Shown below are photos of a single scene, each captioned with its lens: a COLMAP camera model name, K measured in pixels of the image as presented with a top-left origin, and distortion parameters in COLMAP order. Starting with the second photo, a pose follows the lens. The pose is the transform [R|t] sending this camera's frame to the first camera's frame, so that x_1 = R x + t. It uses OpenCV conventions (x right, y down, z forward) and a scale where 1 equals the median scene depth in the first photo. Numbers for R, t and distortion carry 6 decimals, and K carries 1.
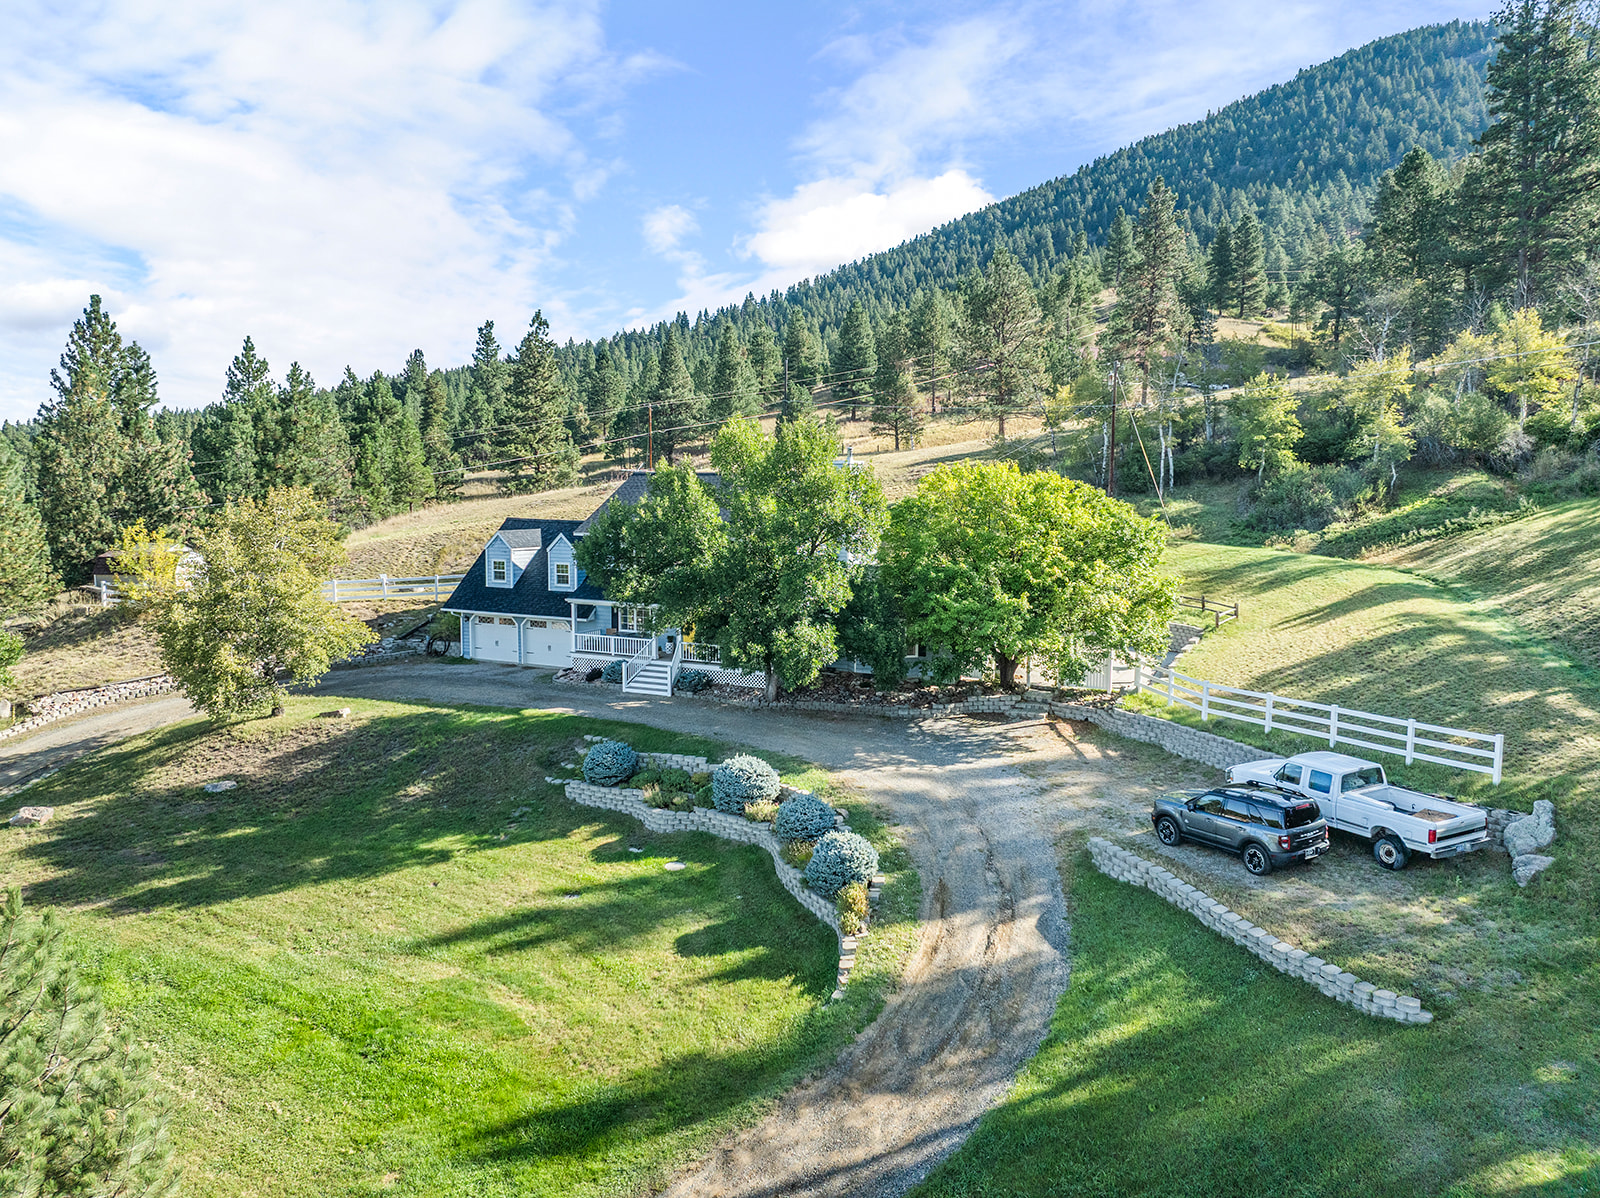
lens RADIAL K [[1132.3, 0, 803.2], [0, 1132.3, 593.5], [0, 0, 1]] dist [-0.052393, 0.026440]
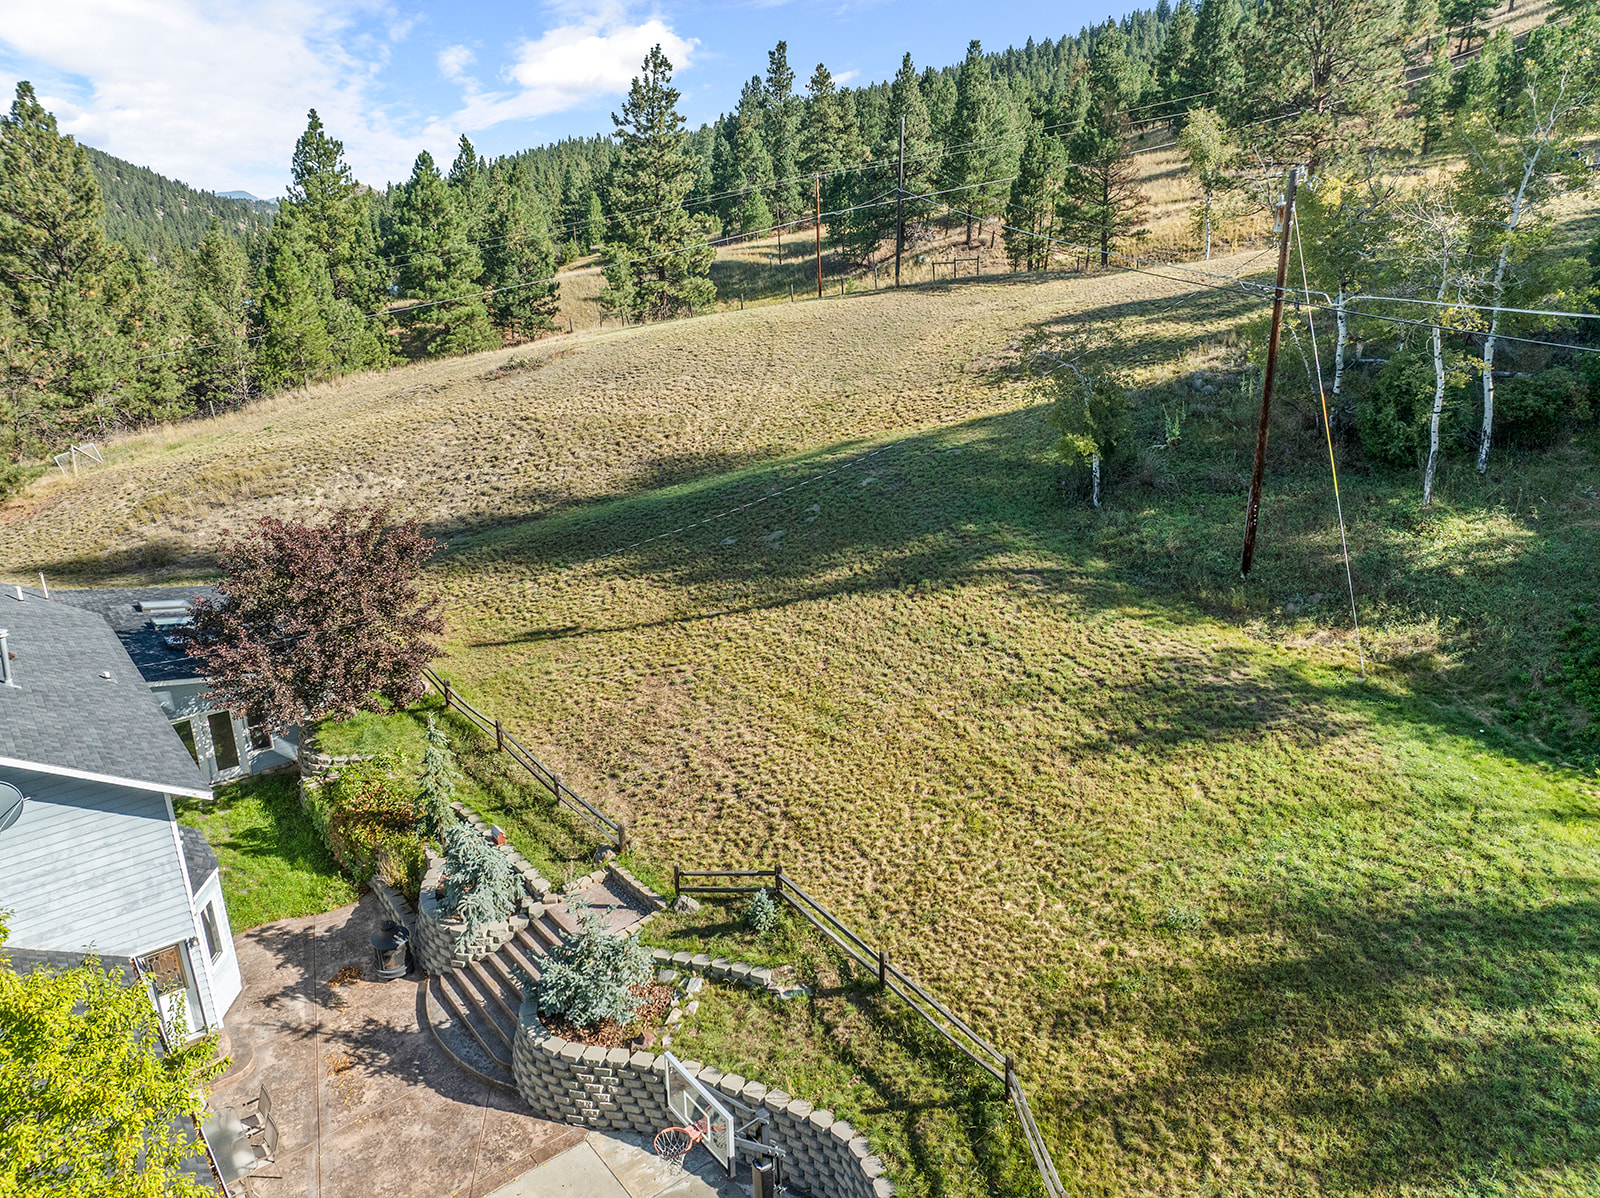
lens RADIAL K [[1132.3, 0, 803.2], [0, 1132.3, 593.5], [0, 0, 1]] dist [-0.052393, 0.026440]
pose [[0.914178, 0.118728, -0.387535, 0.533725], [-0.021678, 0.969088, 0.245759, -0.288127], [0.404734, -0.216266, 0.888493, 1.052380]]
